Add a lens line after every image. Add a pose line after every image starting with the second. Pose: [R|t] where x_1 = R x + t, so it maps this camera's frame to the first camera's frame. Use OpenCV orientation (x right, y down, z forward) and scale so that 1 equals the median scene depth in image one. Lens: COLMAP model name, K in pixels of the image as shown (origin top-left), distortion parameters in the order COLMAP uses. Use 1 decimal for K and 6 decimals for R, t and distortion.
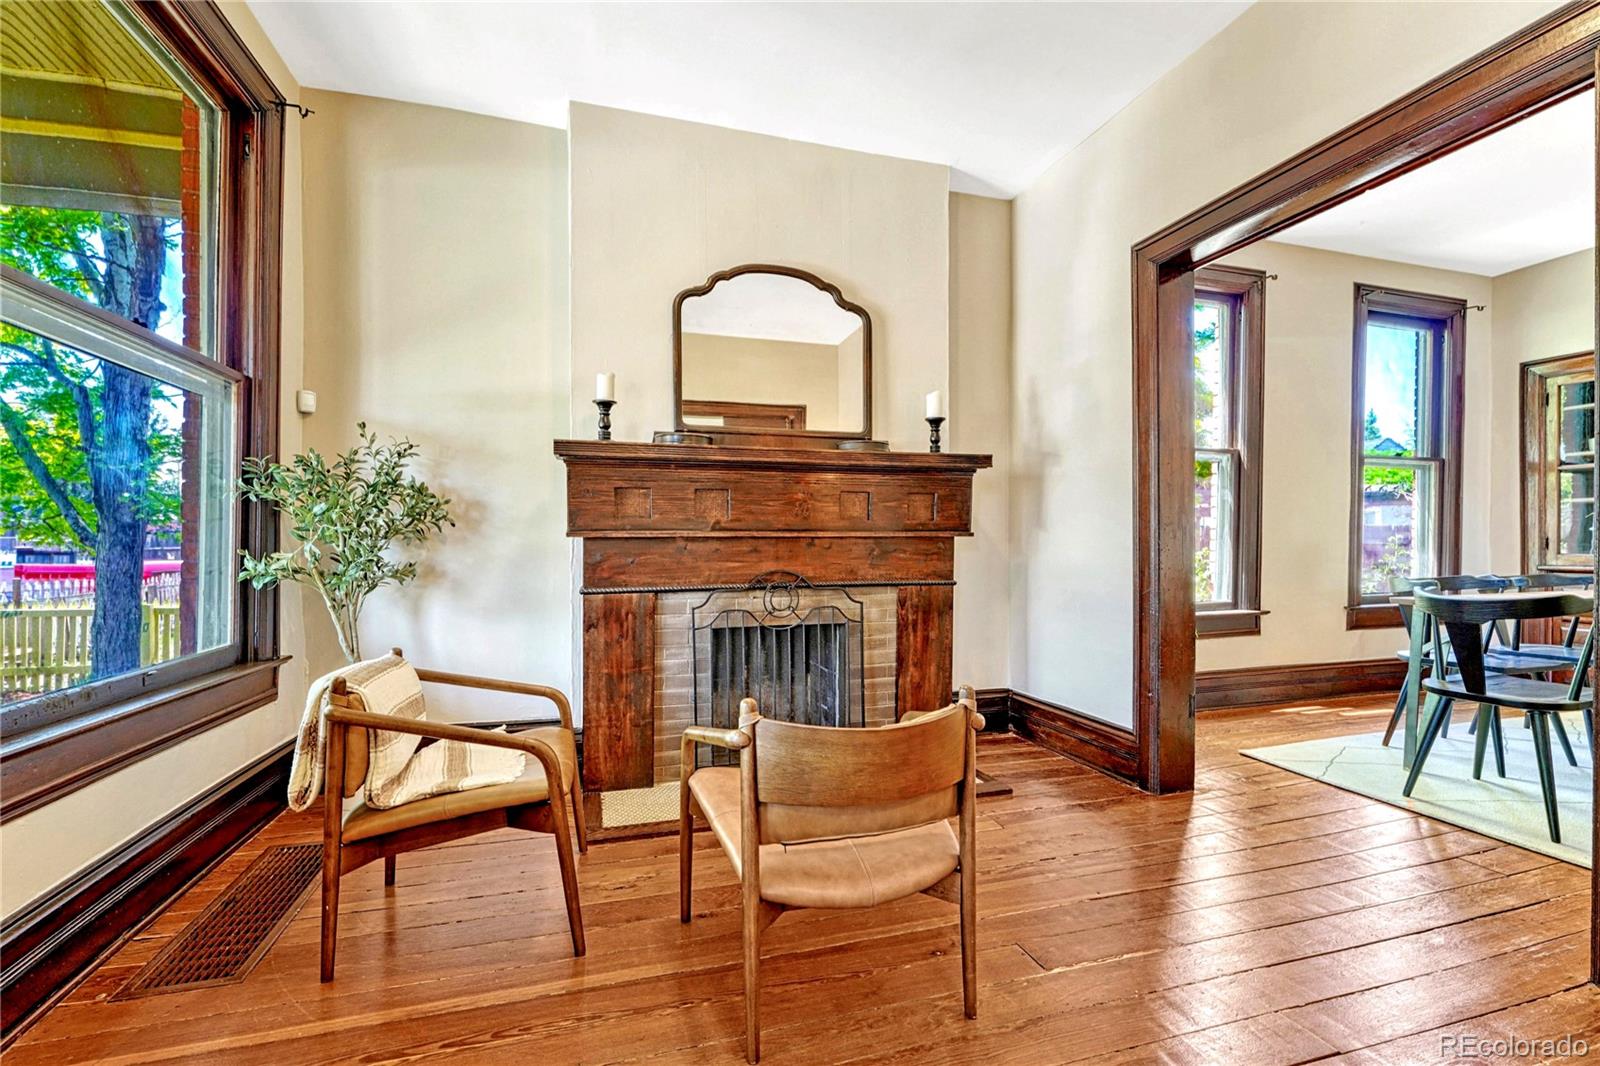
lens RADIAL K [[691.3, 0, 796.3], [0, 691.3, 539.1], [0, 0, 1]] dist [-0.001410, 0.000034]
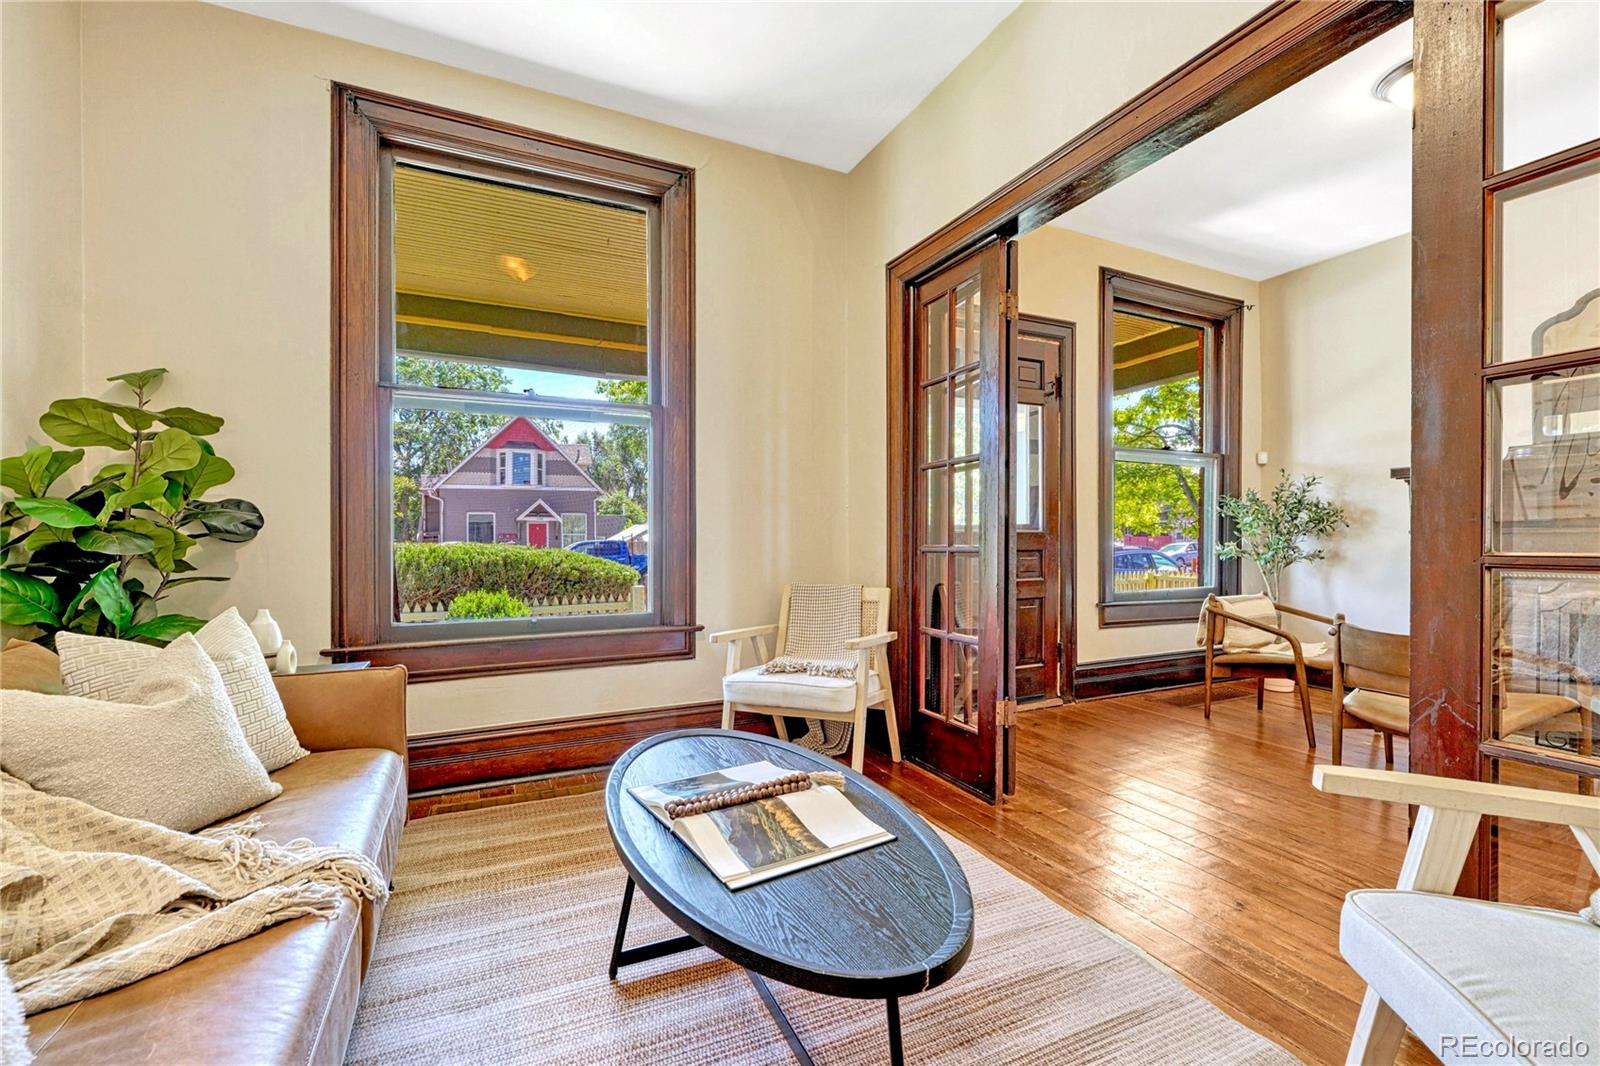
lens RADIAL K [[679.4, 0, 798.5], [0, 679.4, 540.6], [0, 0, 1]] dist [-0.002288, -0.000138]
pose [[0.150284, 0.004712, -0.988632, 0.783660], [0.001485, 0.999986, 0.004992, 0.002442], [0.988642, -0.002219, 0.150275, -0.413720]]
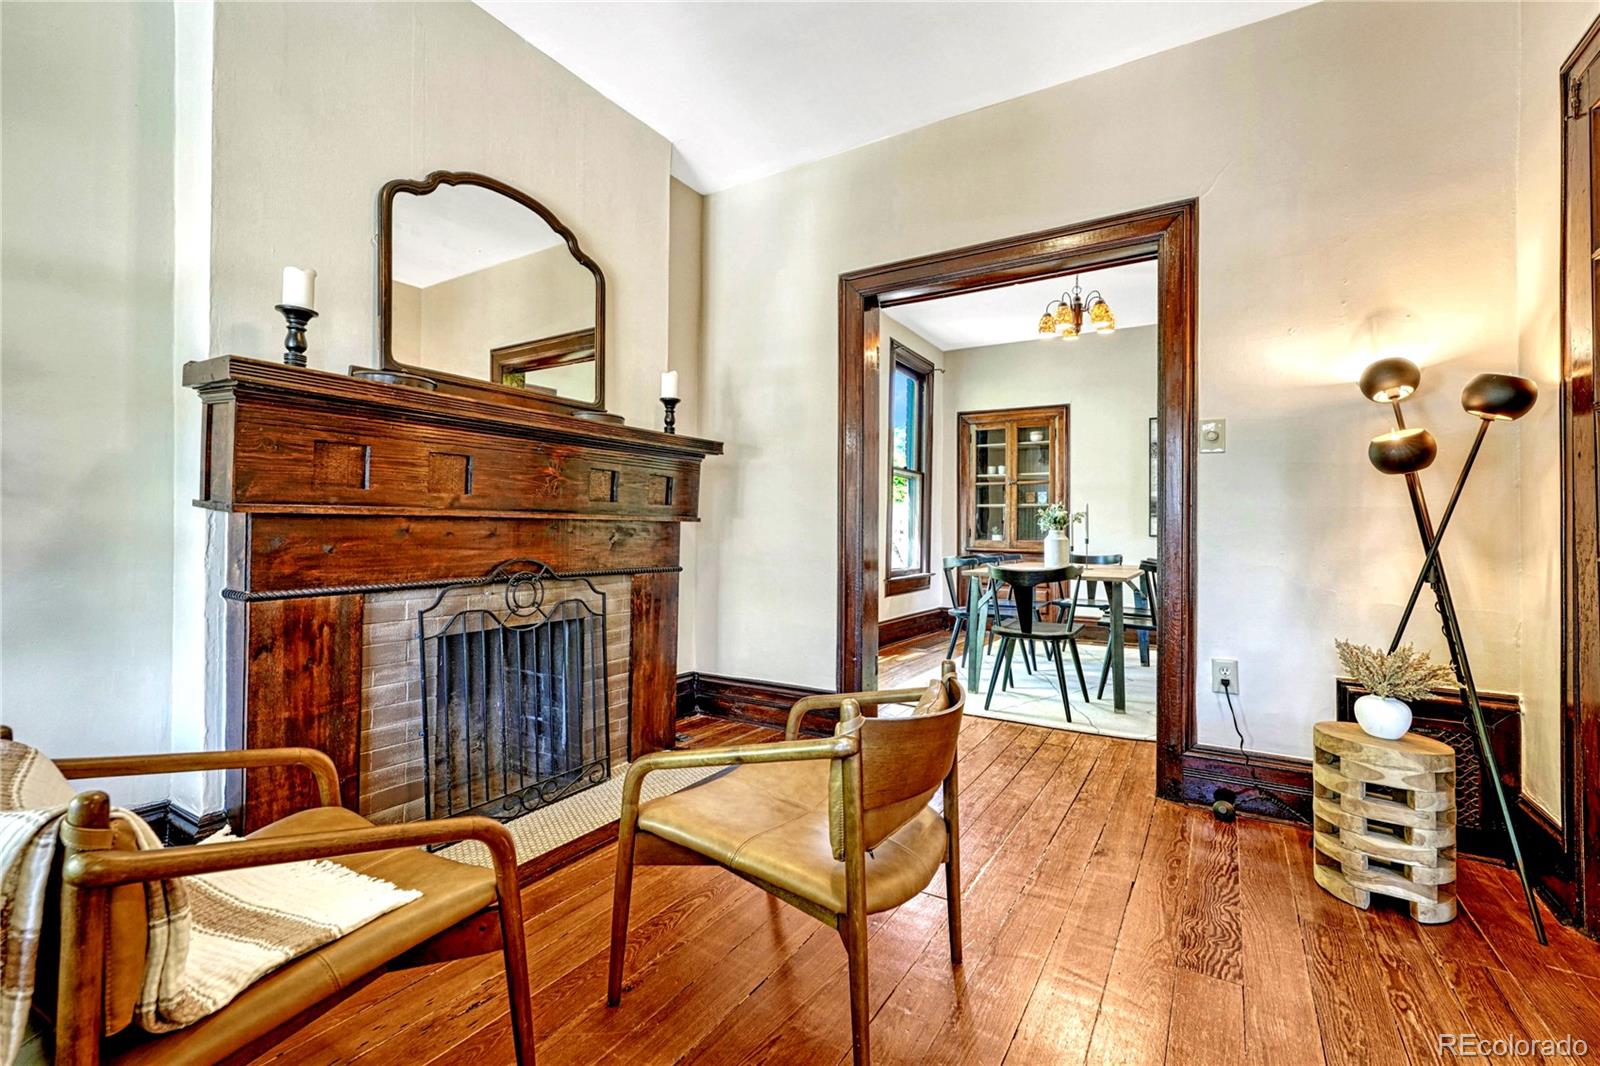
lens RADIAL K [[699.6, 0, 780.0], [0, 699.6, 523.0], [0, 0, 1]] dist [-0.002028, -0.000039]
pose [[0.751081, 0.017500, 0.659978, -0.344569], [-0.016509, 0.999834, -0.007724, 0.003788], [-0.660004, -0.005094, 0.751245, 0.172730]]
